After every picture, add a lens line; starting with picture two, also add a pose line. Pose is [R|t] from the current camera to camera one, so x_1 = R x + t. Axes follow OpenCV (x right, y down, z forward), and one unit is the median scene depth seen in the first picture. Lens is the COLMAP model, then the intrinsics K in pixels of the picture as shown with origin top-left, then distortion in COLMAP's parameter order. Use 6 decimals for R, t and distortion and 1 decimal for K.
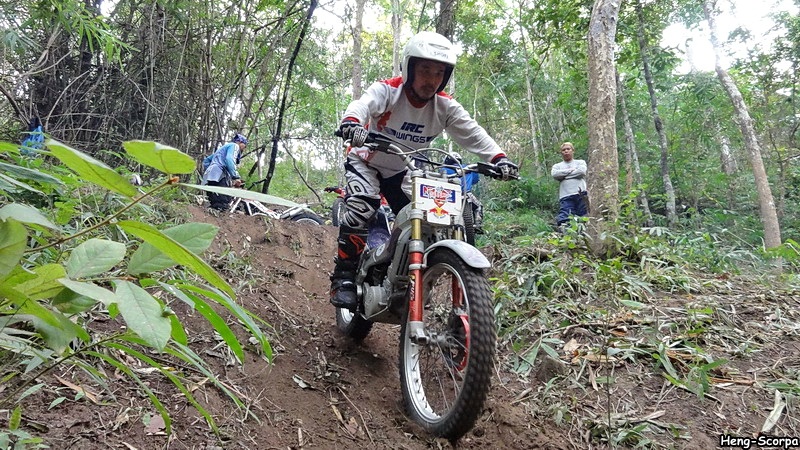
lens RADIAL K [[567.3, 0, 402.9], [0, 567.3, 222.5], [0, 0, 1]] dist [0.002109, 0.005758]
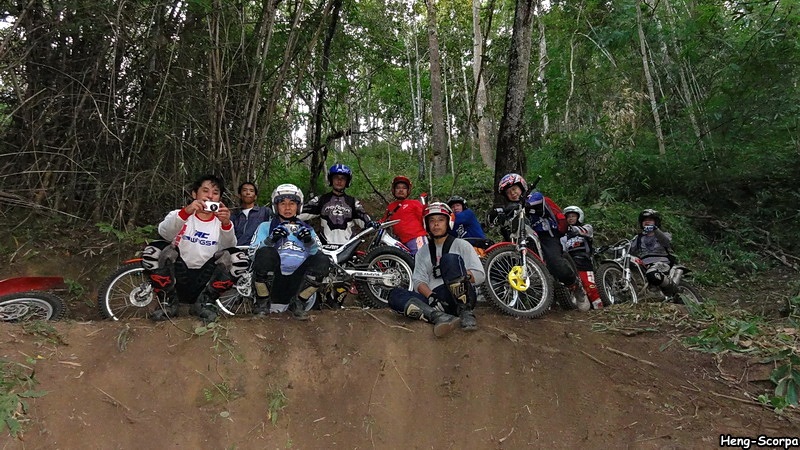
lens RADIAL K [[567.3, 0, 398.4], [0, 567.3, 220.6], [0, 0, 1]] dist [0.002109, 0.005758]
pose [[0.982516, -0.063727, -0.174933, 0.037098], [0.071153, 0.996797, 0.036508, -0.187058], [0.172046, -0.048316, 0.983903, 0.717433]]
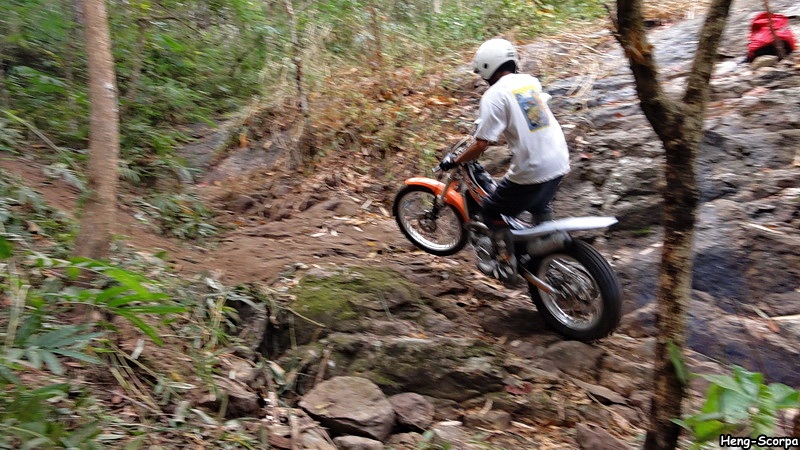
lens RADIAL K [[567.3, 0, 400.3], [0, 567.3, 223.8], [0, 0, 1]] dist [0.002109, 0.005758]
pose [[0.516280, -0.026780, 0.856001, 0.651781], [-0.183480, 0.972845, 0.141098, -0.061172], [-0.836535, -0.229904, 0.497346, 0.952264]]
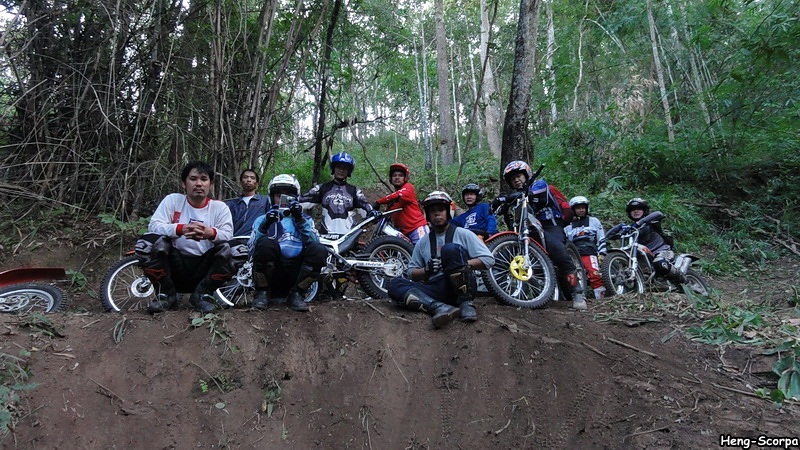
lens RADIAL K [[567.3, 0, 398.1], [0, 567.3, 221.2], [0, 0, 1]] dist [0.002109, 0.005758]
pose [[0.979488, -0.063699, -0.191168, 0.051213], [0.075523, 0.995614, 0.055210, -0.186461], [0.186813, -0.068515, 0.980003, 0.730630]]
